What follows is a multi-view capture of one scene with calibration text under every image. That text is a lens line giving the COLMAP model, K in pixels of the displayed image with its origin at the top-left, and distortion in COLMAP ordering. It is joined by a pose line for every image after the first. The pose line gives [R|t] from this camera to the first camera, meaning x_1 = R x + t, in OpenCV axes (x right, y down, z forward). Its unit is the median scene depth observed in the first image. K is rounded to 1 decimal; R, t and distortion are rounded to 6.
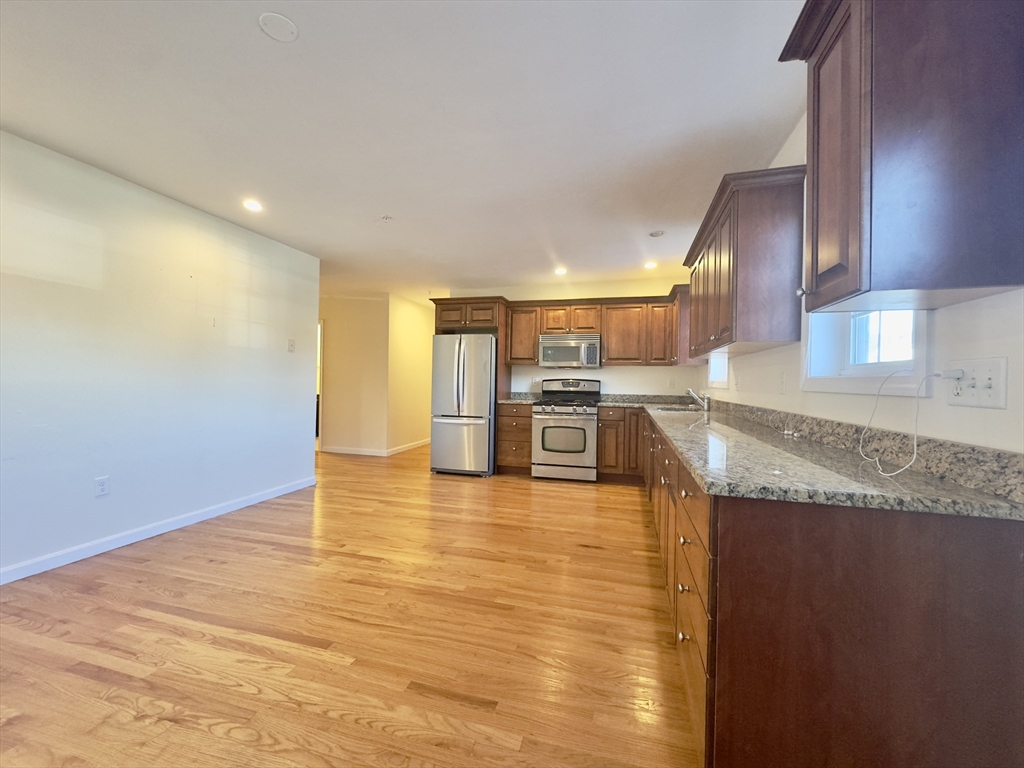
lens RADIAL K [[407.4, 0, 512.6], [0, 407.4, 381.4], [0, 0, 1]] dist [-0.001651, 0.000099]
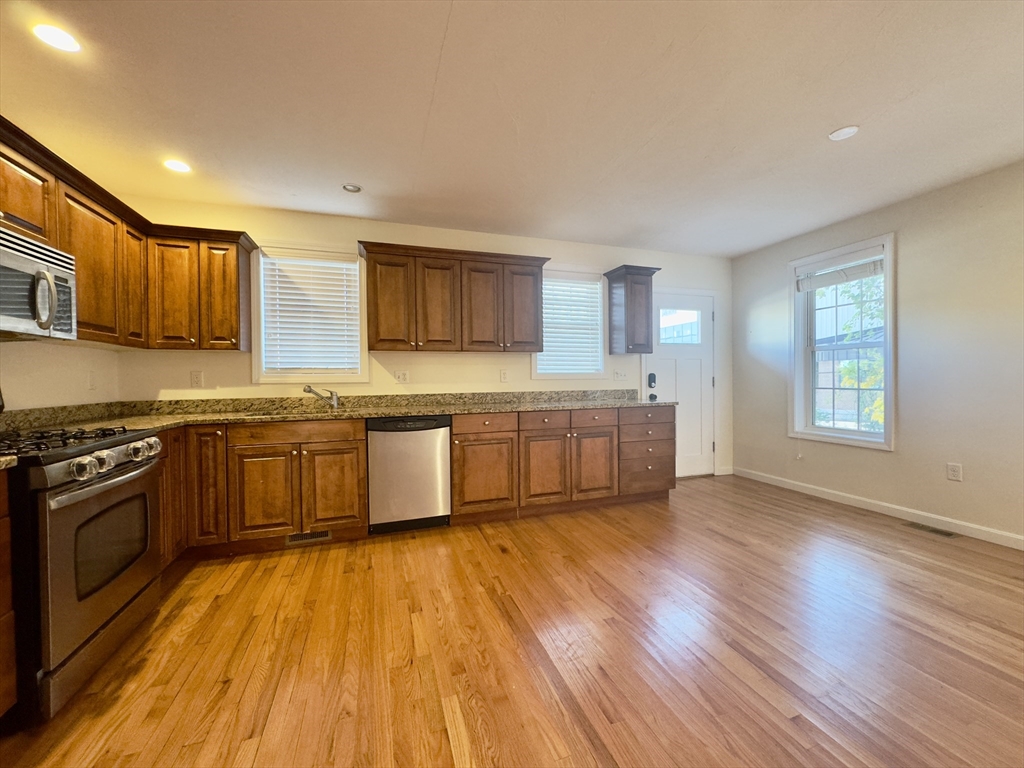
lens RADIAL K [[407.4, 0, 512.6], [0, 407.4, 382.0], [0, 0, 1]] dist [-0.001651, 0.000099]
pose [[-0.562365, -0.017313, 0.826708, -0.350083], [0.001134, 0.999764, 0.021709, -0.003656], [-0.826888, 0.013146, -0.562213, 0.873654]]
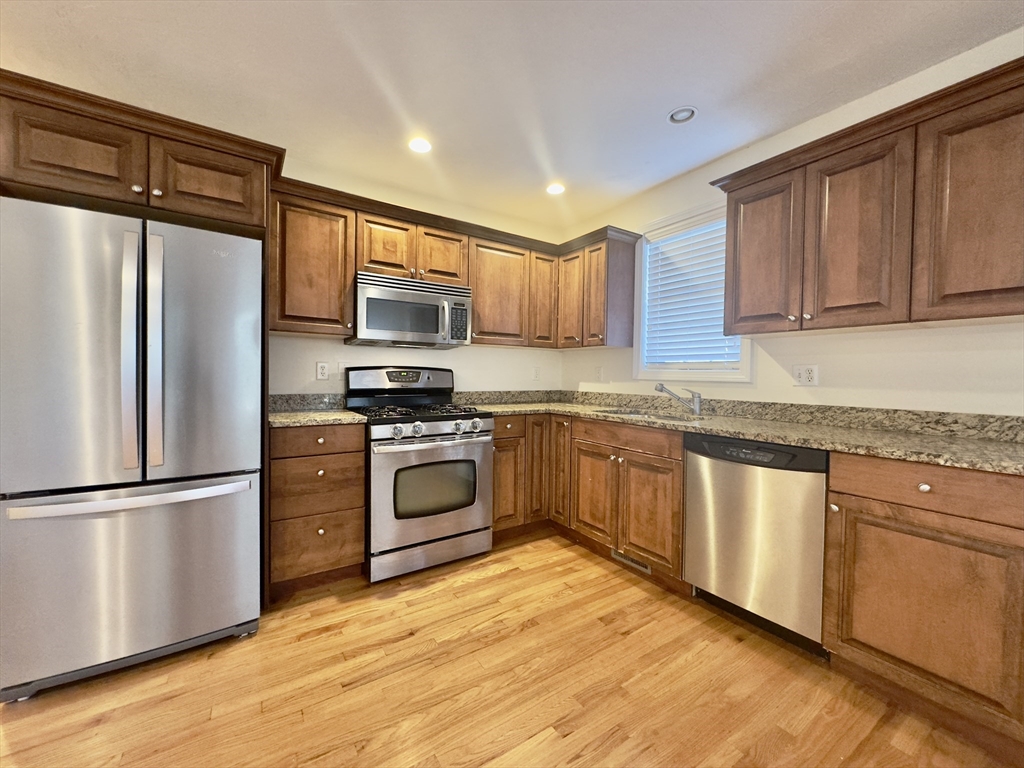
lens RADIAL K [[407.4, 0, 511.7], [0, 407.4, 383.0], [0, 0, 1]] dist [-0.001651, 0.000099]
pose [[0.656158, -0.022701, 0.754282, -0.180666], [-0.003652, 0.999440, 0.033256, -0.002234], [-0.754615, -0.024576, 0.655707, 0.583081]]
